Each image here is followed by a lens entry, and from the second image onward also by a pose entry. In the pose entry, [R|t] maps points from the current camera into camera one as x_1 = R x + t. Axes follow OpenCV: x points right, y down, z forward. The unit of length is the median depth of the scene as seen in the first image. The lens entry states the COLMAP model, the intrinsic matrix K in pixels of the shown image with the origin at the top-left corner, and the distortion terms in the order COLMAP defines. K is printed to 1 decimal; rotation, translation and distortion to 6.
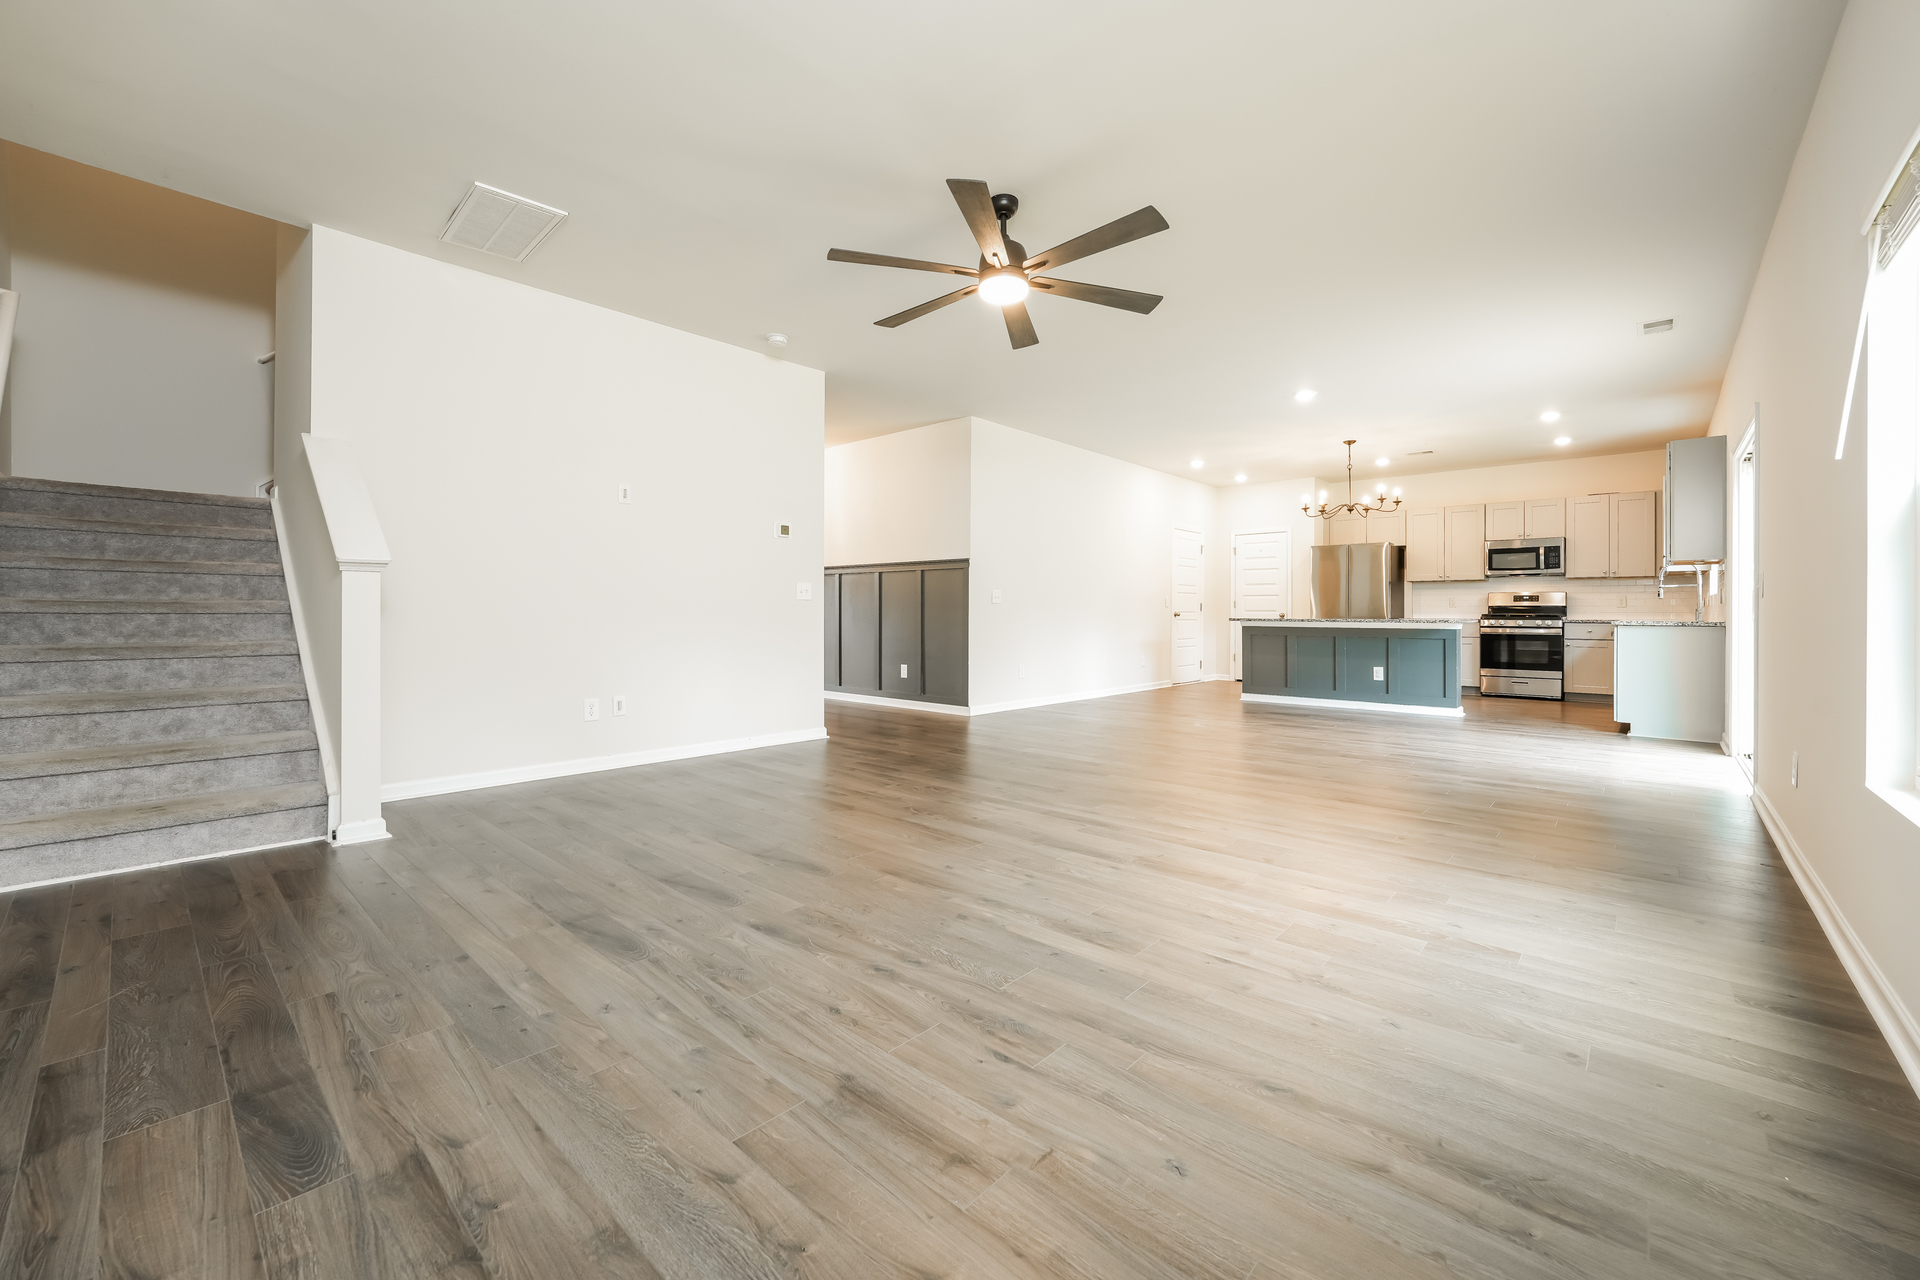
lens RADIAL K [[760.5, 0, 966.4], [0, 760.5, 609.8], [0, 0, 1]] dist [-0.000898, 0.000070]
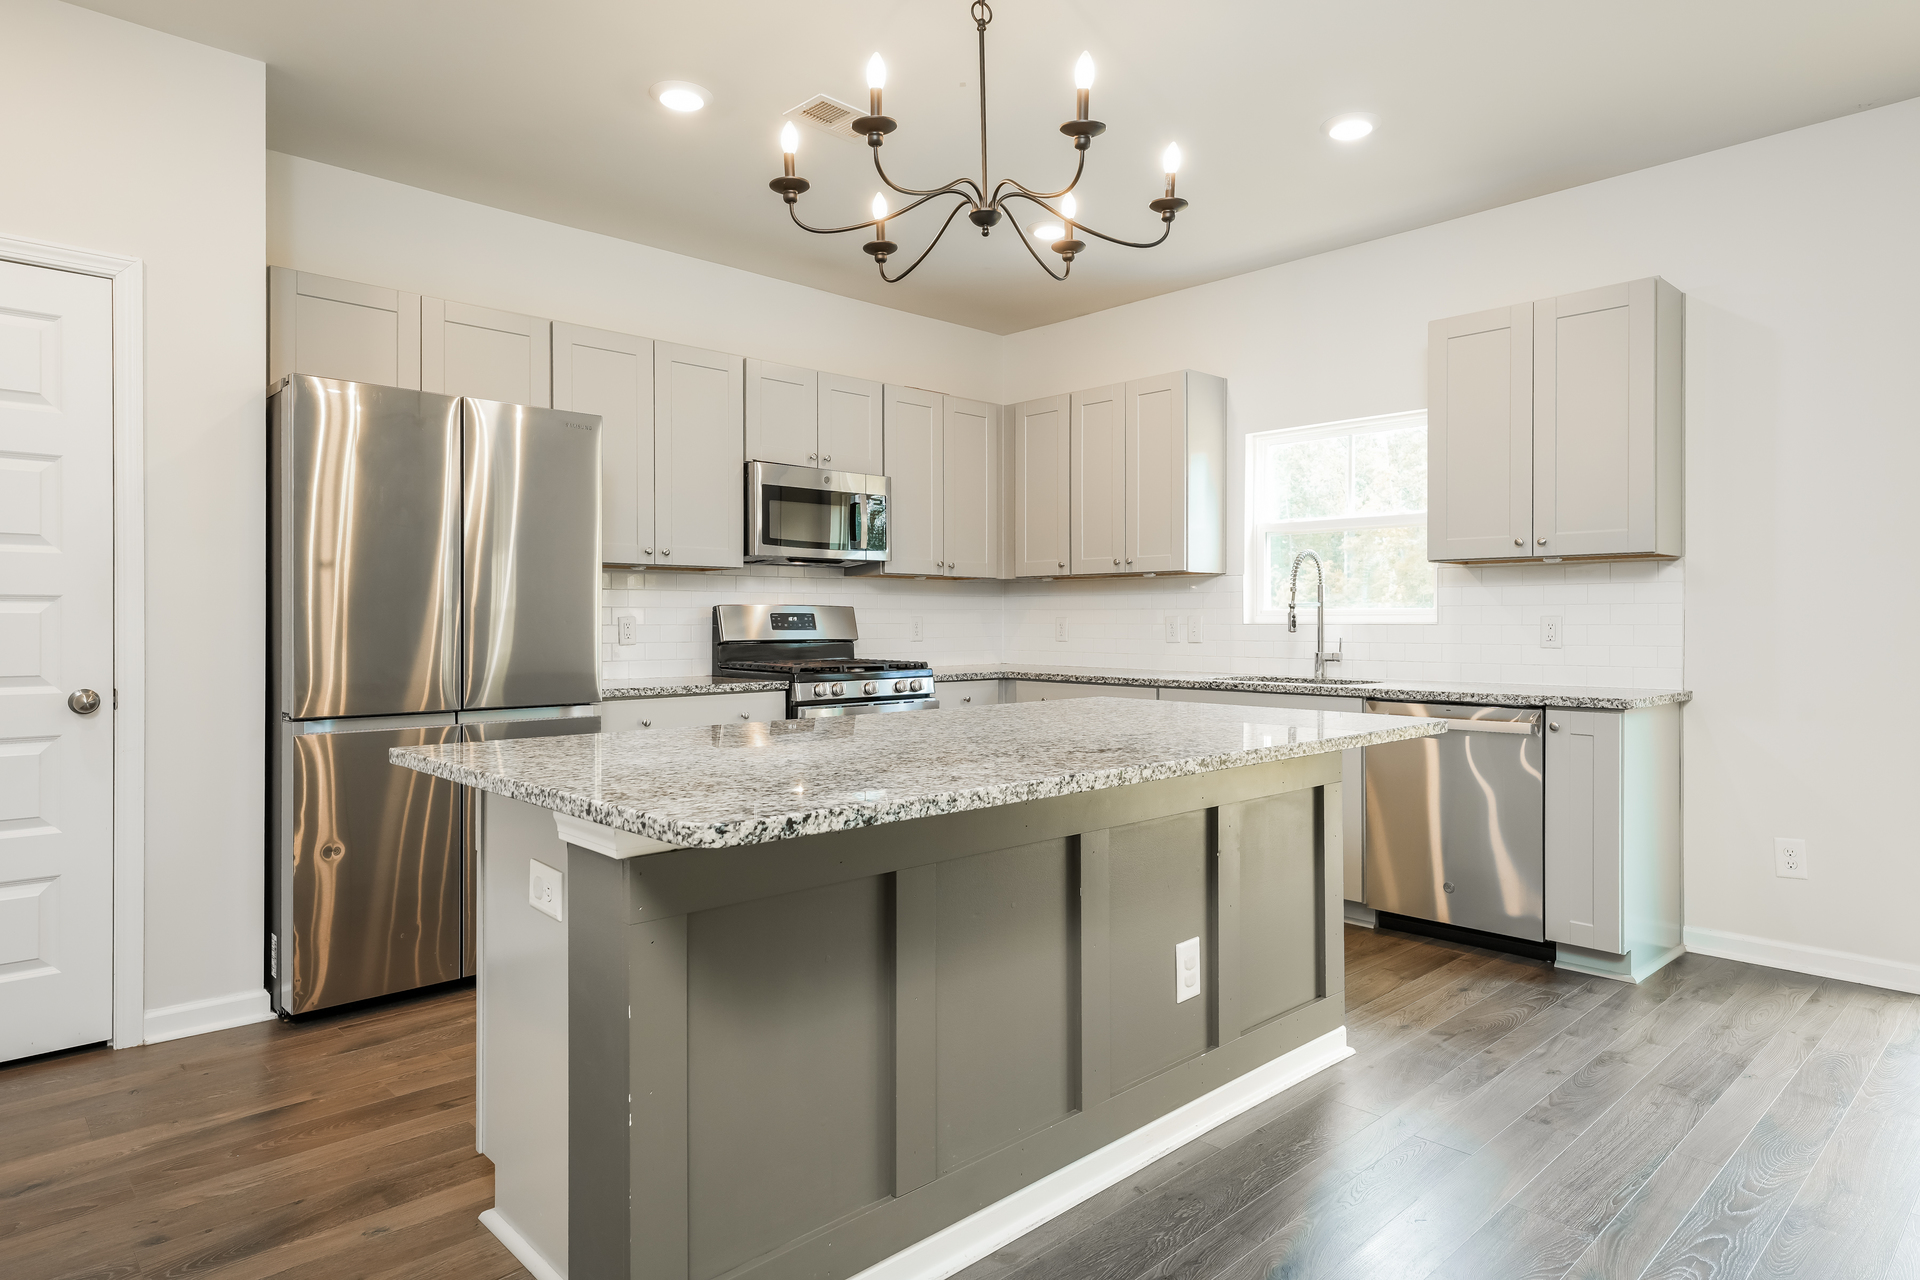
lens RADIAL K [[1092.8, 0, 960.0], [0, 1092.8, 640.0], [0, 0, 1]] dist [-0.000402, -0.000017]
pose [[0.082781, -0.017856, 0.996408, 0.179430], [-0.004951, 0.999820, 0.018328, -0.016006], [-0.996555, -0.006451, 0.082678, 0.873633]]
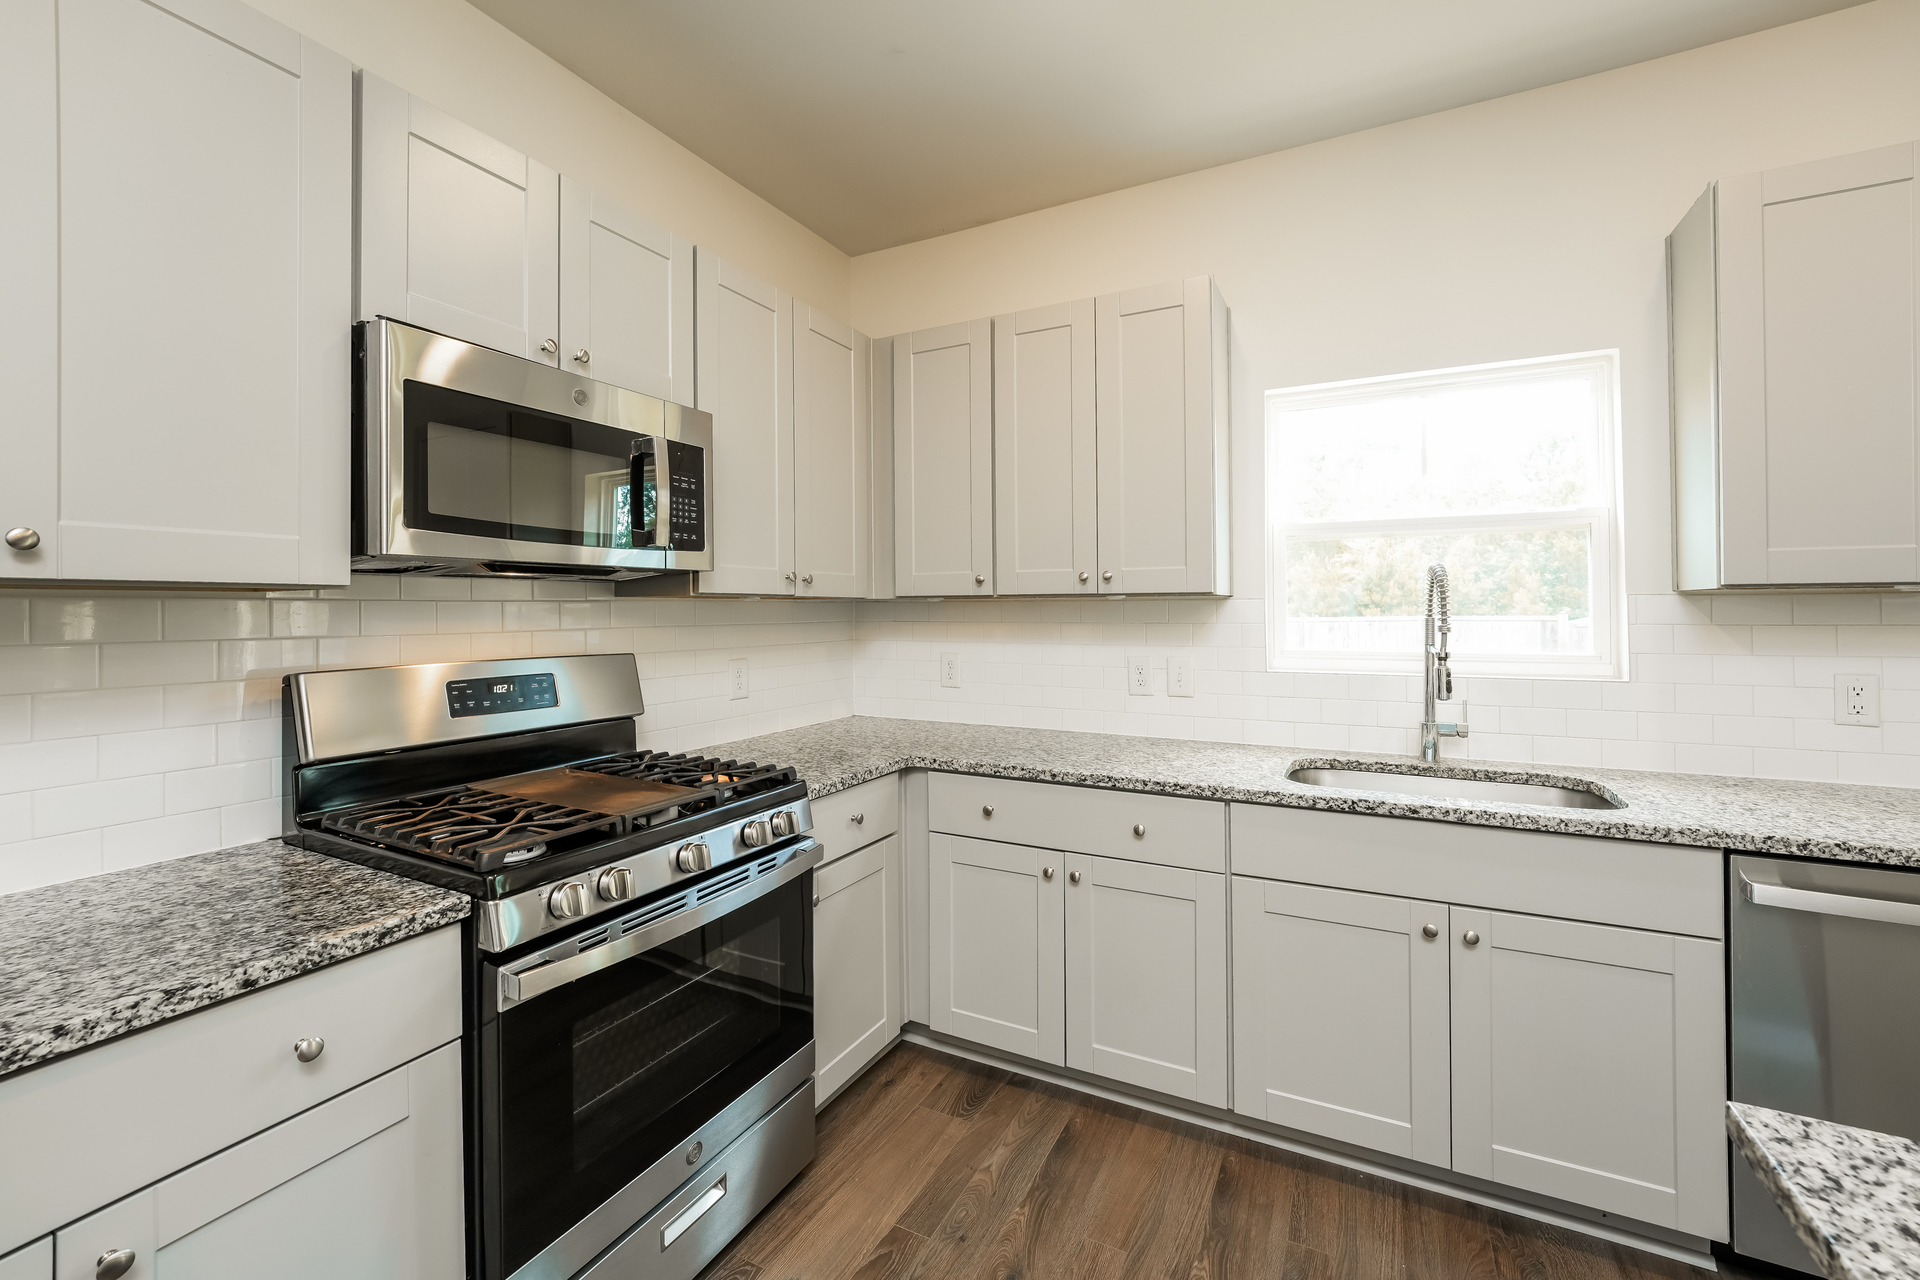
lens RADIAL K [[780.1, 0, 965.8], [0, 780.1, 610.3], [0, 0, 1]] dist [0.000322, -0.000023]
pose [[-0.256095, -0.000861, 0.966651, 0.522342], [-0.000248, 1.000000, 0.000825, -0.036210], [-0.966652, -0.000028, -0.256095, 0.945876]]
